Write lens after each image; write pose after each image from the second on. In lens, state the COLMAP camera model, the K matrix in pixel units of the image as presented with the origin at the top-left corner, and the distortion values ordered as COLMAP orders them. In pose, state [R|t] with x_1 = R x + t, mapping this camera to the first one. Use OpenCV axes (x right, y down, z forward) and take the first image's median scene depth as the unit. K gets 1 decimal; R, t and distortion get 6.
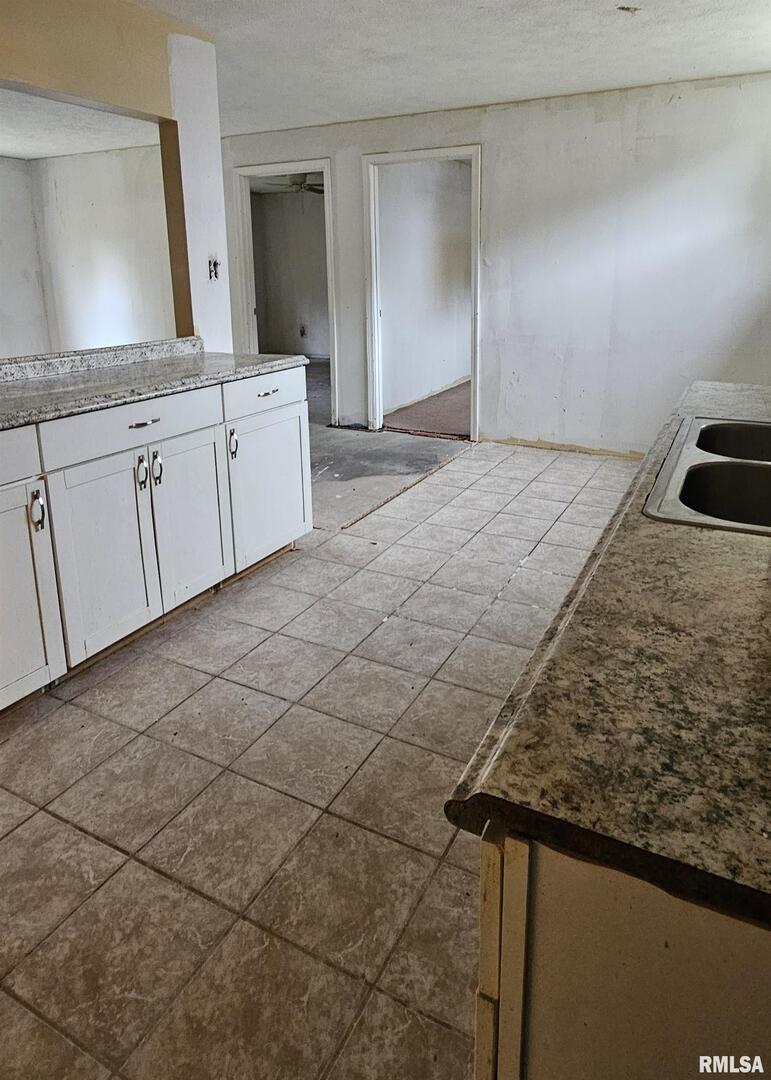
lens RADIAL K [[689.9, 0, 390.4], [0, 689.9, 420.6], [0, 0, 1]] dist [-0.000451, 0.002438]
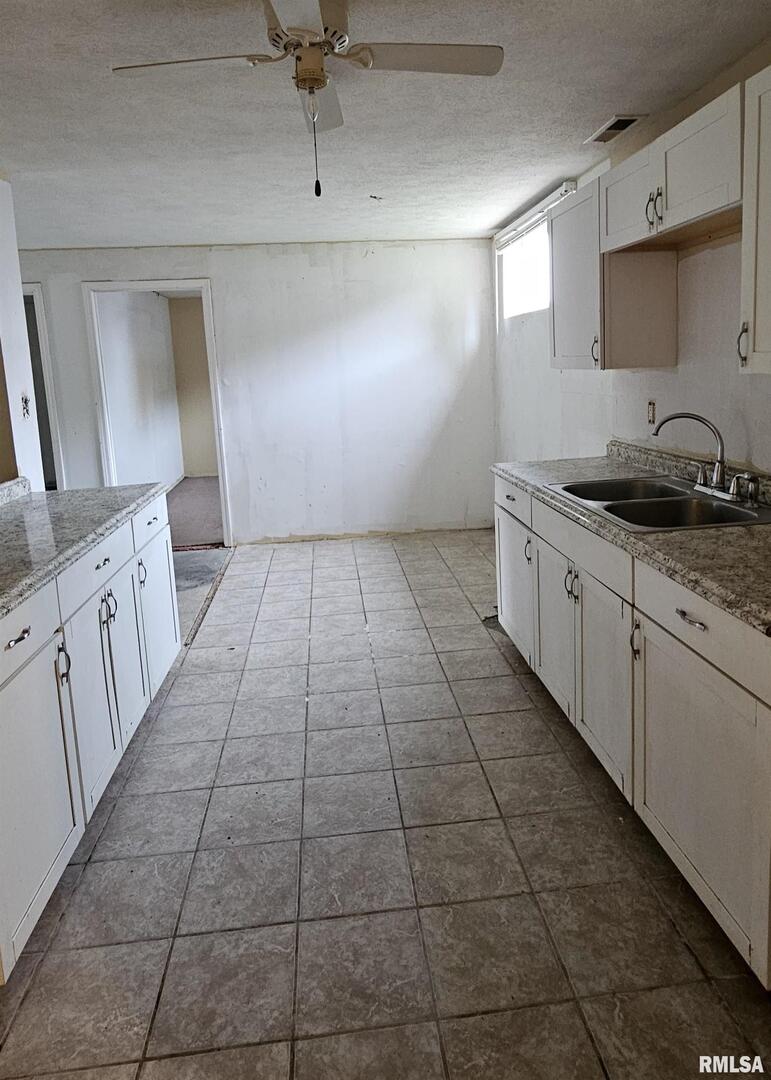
lens RADIAL K [[687.5, 0, 396.1], [0, 687.5, 452.2], [0, 0, 1]] dist [-0.002186, 0.000541]
pose [[0.831078, -0.100389, 0.547021, -0.449334], [0.156798, 0.985969, -0.057275, -0.026417], [-0.533596, 0.133371, 0.835157, -0.082332]]
